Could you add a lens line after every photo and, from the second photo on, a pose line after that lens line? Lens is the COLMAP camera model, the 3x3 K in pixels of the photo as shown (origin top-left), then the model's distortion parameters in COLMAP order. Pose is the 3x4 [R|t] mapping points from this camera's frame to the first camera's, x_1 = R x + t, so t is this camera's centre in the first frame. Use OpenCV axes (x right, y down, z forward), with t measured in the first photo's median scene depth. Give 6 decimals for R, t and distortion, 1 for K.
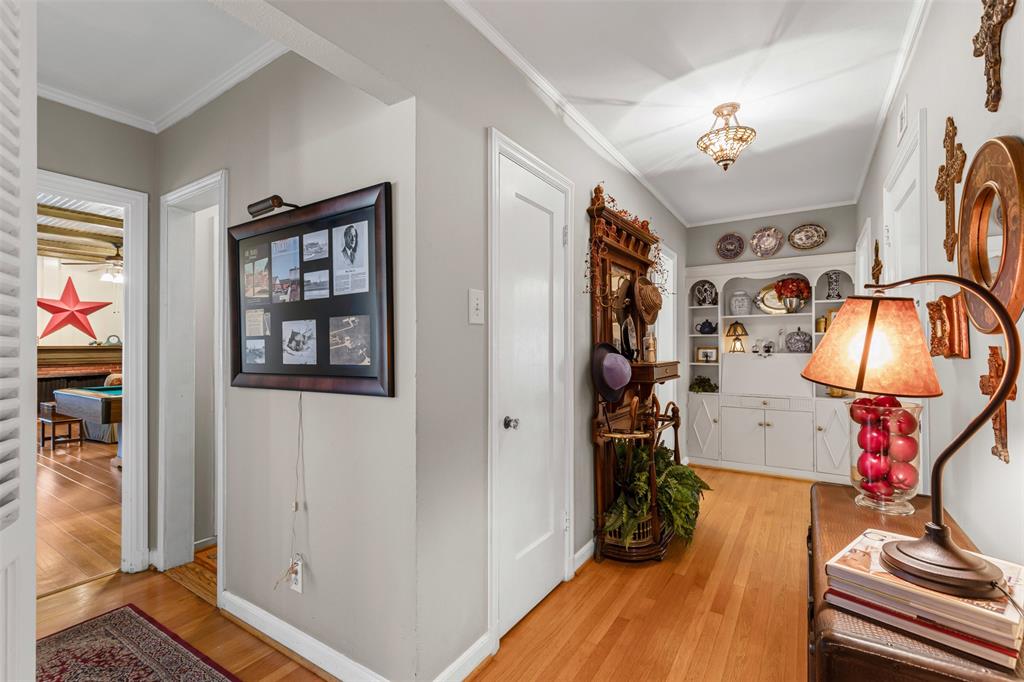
lens RADIAL K [[463.4, 0, 512.4], [0, 463.4, 341.8], [0, 0, 1]] dist [0.004328, -0.000507]
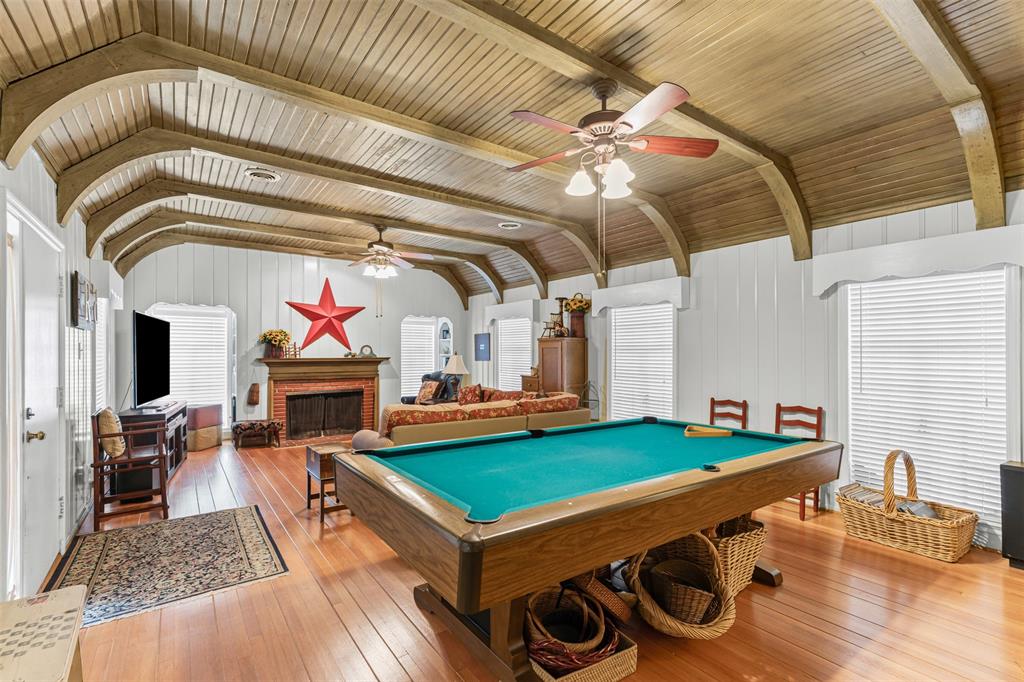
lens RADIAL K [[463.4, 0, 509.2], [0, 463.4, 348.4], [0, 0, 1]] dist [0.004328, -0.000507]
pose [[0.935785, -0.001786, -0.352567, -0.328087], [0.001284, 0.999998, -0.001658, -0.007034], [0.352569, 0.001099, 0.935785, 0.309188]]
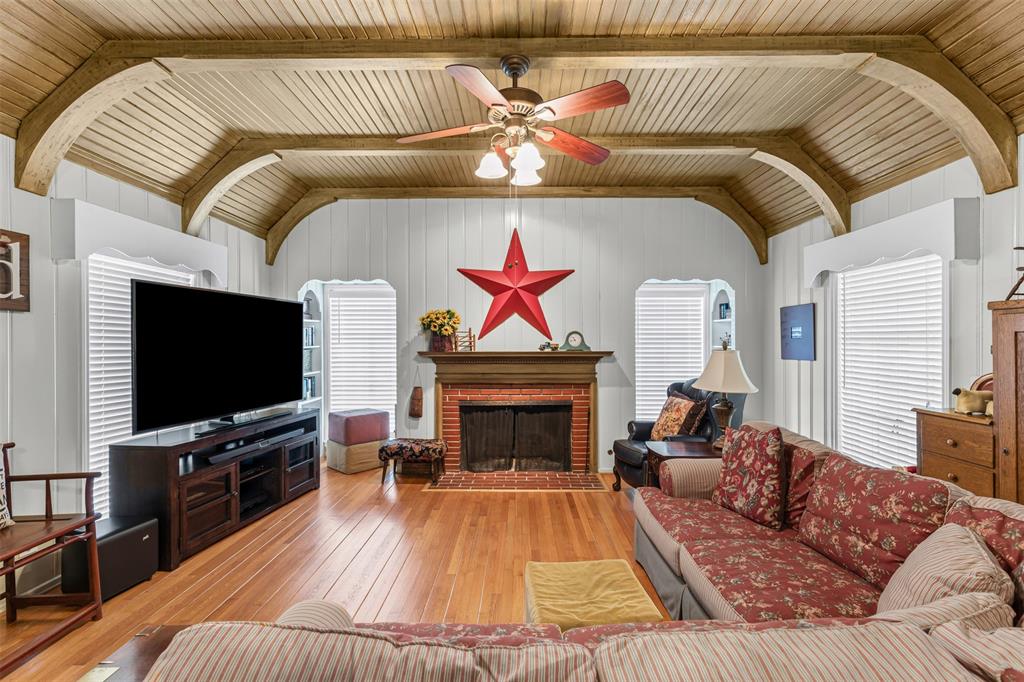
lens RADIAL K [[463.4, 0, 514.1], [0, 463.4, 341.1], [0, 0, 1]] dist [0.004328, -0.000507]
pose [[0.548310, 0.003059, -0.836270, -0.481404], [0.005851, 0.999955, 0.007493, -0.007911], [0.836255, -0.009001, 0.548267, 0.687391]]
